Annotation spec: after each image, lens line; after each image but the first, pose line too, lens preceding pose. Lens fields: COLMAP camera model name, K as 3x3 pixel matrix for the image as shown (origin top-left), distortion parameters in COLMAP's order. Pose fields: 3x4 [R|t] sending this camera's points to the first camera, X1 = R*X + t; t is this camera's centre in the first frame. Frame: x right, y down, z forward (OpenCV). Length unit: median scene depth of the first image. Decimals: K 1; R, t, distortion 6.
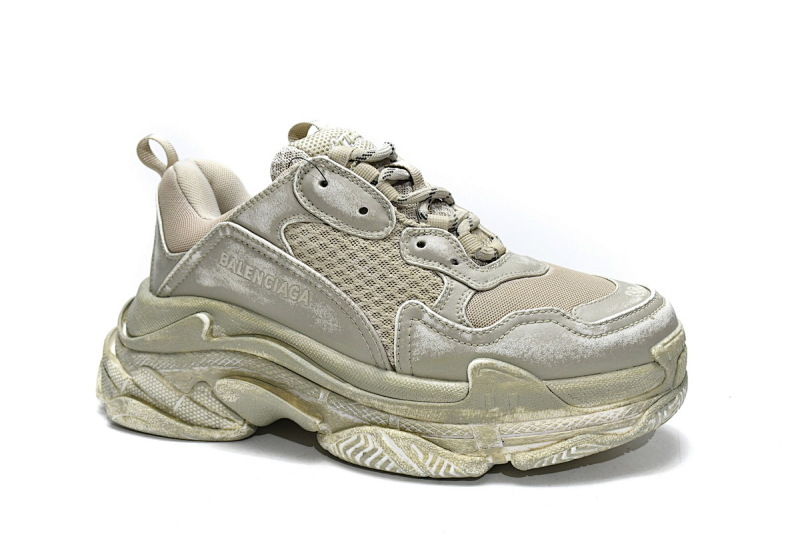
lens RADIAL K [[868.8, 0, 396.8], [0, 868.8, 273.7], [0, 0, 1]] dist [-0.003117, 0.000000]
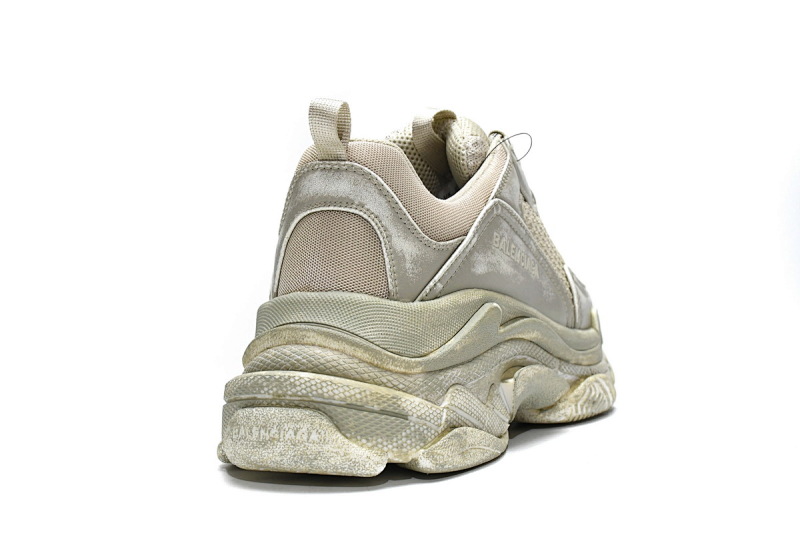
lens RADIAL K [[1331.4, 0, 399.7], [0, 1331.4, 265.8], [0, 0, 1]] dist [-0.114781, 0.000000]
pose [[0.057902, -0.016838, 0.998180, -1.697883], [0.184961, 0.982729, 0.005848, -0.017995], [-0.981039, 0.184285, 0.060016, 1.087300]]
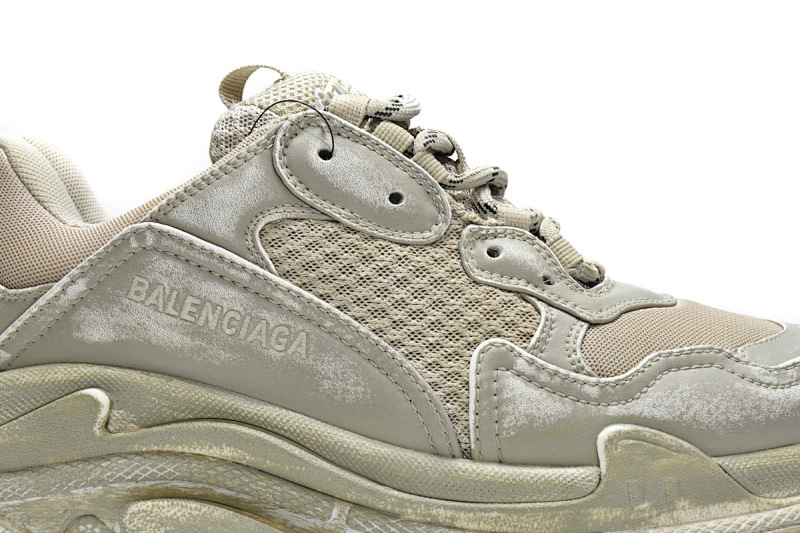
lens RADIAL K [[2168.8, 0, 399.7], [0, 2168.8, 266.1], [0, 0, 1]] dist [-0.040595, 0.000000]
pose [[0.959457, -0.000128, 0.281854, -0.462317], [0.044384, 0.987592, -0.150639, 0.201407], [-0.278338, 0.157042, 0.947558, -0.414720]]
